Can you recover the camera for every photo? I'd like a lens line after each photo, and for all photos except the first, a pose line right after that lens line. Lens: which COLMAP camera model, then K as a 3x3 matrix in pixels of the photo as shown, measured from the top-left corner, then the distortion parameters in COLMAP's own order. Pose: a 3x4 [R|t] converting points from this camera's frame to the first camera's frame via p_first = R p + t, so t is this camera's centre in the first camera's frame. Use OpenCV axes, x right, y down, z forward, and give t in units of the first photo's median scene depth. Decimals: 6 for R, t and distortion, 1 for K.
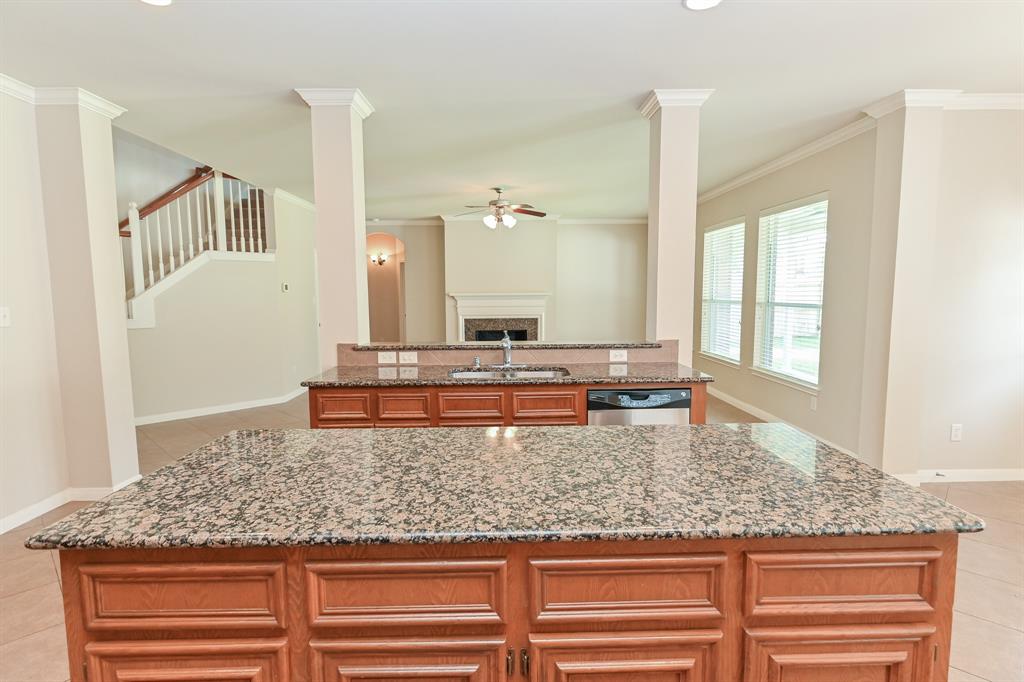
lens RADIAL K [[500.1, 0, 512.0], [0, 500.1, 341.0], [0, 0, 1]] dist [-0.027666, -0.000548]
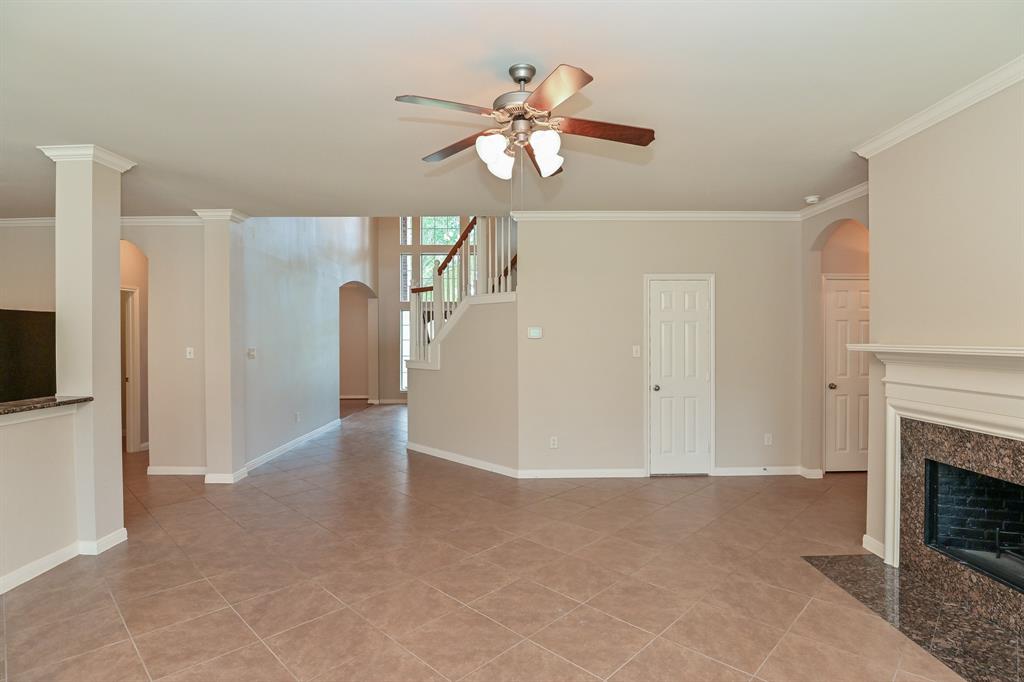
lens RADIAL K [[516.4, 0, 520.4], [0, 516.4, 339.3], [0, 0, 1]] dist [-0.032654, -0.000818]
pose [[-0.003621, 0.008343, -0.999959, 0.307363], [-0.093861, 0.995548, 0.008646, -0.091007], [0.995579, 0.093889, -0.002822, 0.864539]]
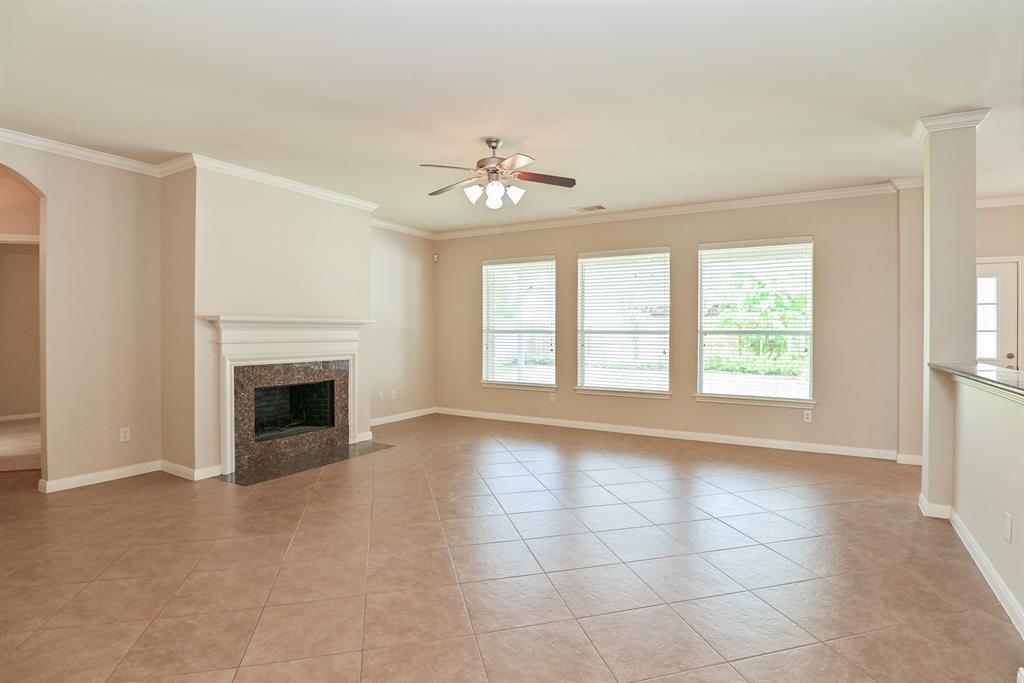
lens RADIAL K [[508.1, 0, 520.7], [0, 508.1, 338.0], [0, 0, 1]] dist [-0.030336, 0.000316]
pose [[0.523965, -0.002948, 0.851735, -0.446514], [0.077444, 0.996017, -0.044194, -0.033477], [-0.848212, 0.089118, 0.522106, 0.573604]]
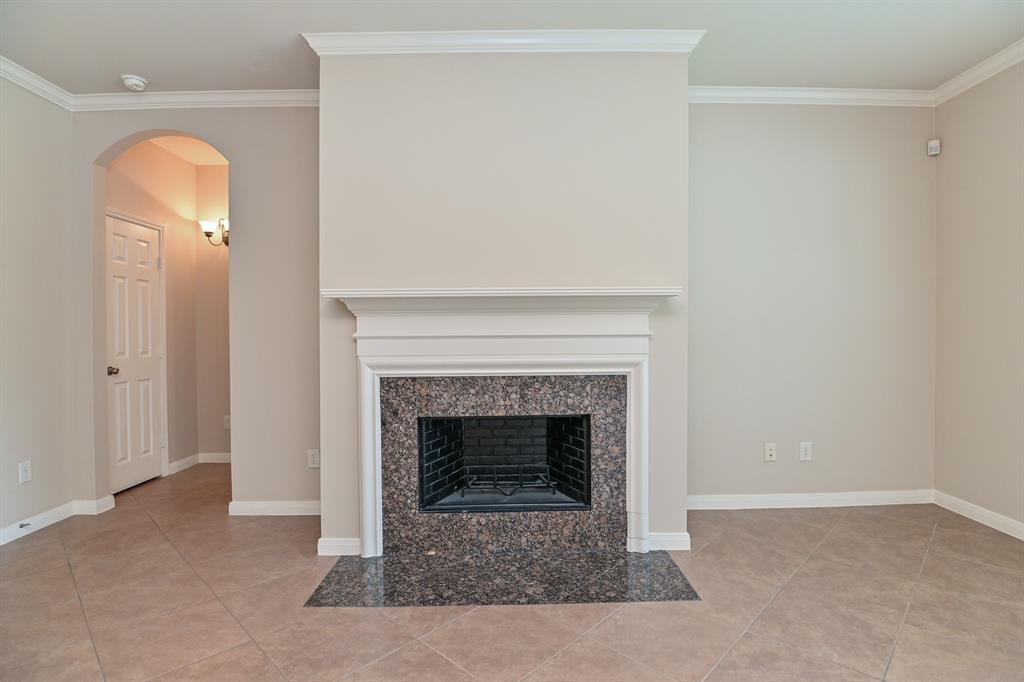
lens RADIAL K [[508.1, 0, 520.7], [0, 508.1, 337.5], [0, 0, 1]] dist [-0.030336, 0.000316]
pose [[0.999964, -0.002037, -0.008225, -0.010914], [0.001306, 0.996119, -0.088007, -0.049137], [0.008373, 0.087993, 0.996086, 0.826018]]
